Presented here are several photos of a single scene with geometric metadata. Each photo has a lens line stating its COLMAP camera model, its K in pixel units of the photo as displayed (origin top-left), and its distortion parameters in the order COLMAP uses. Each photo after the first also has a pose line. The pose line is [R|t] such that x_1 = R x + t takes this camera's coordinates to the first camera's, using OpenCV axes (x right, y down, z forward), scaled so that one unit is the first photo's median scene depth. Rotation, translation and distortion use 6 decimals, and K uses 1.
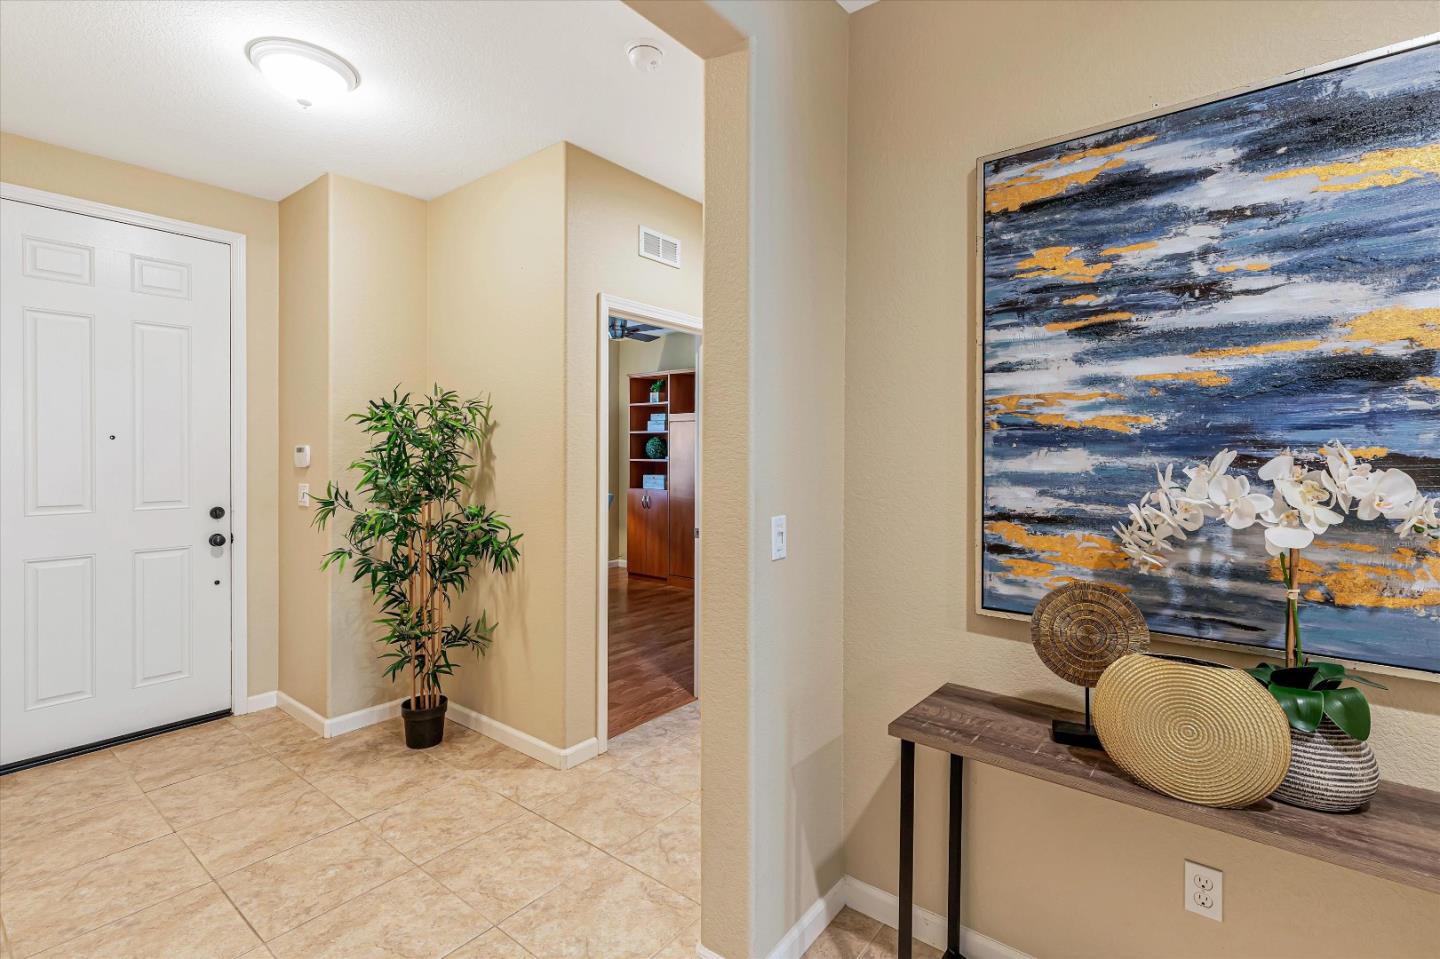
lens RADIAL K [[652.6, 0, 722.9], [0, 652.6, 468.6], [0, 0, 1]] dist [0.000383, 0.000596]
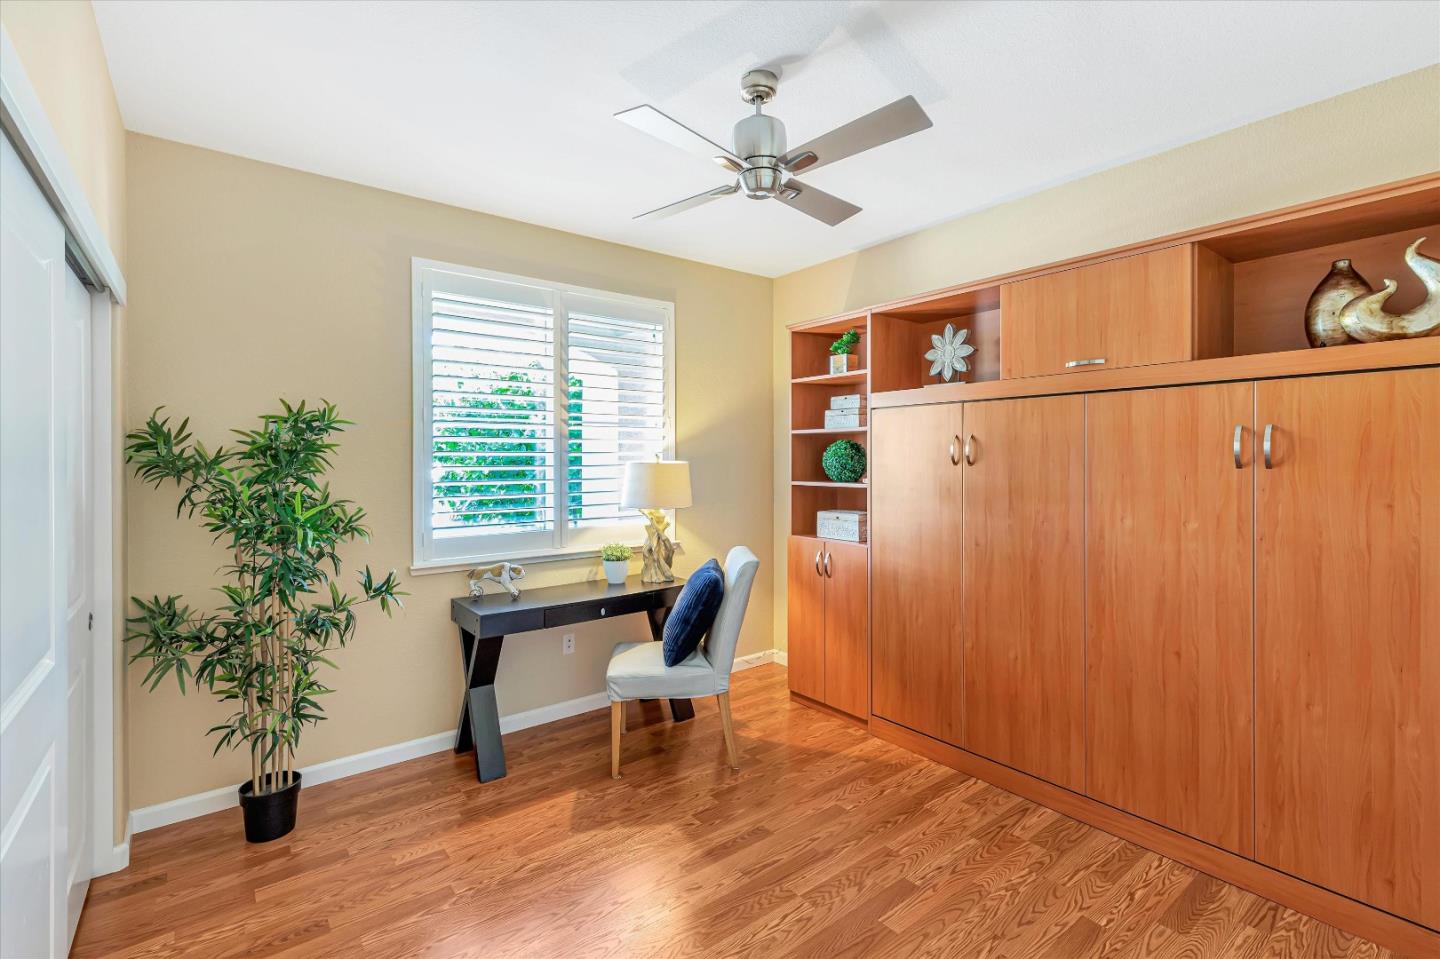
lens RADIAL K [[652.6, 0, 718.9], [0, 652.6, 469.8], [0, 0, 1]] dist [0.000383, 0.000596]
pose [[0.970962, -0.005305, -0.239173, -0.073624], [0.003393, 0.999959, -0.008402, -0.020379], [0.239208, 0.007347, 0.970941, 0.470324]]
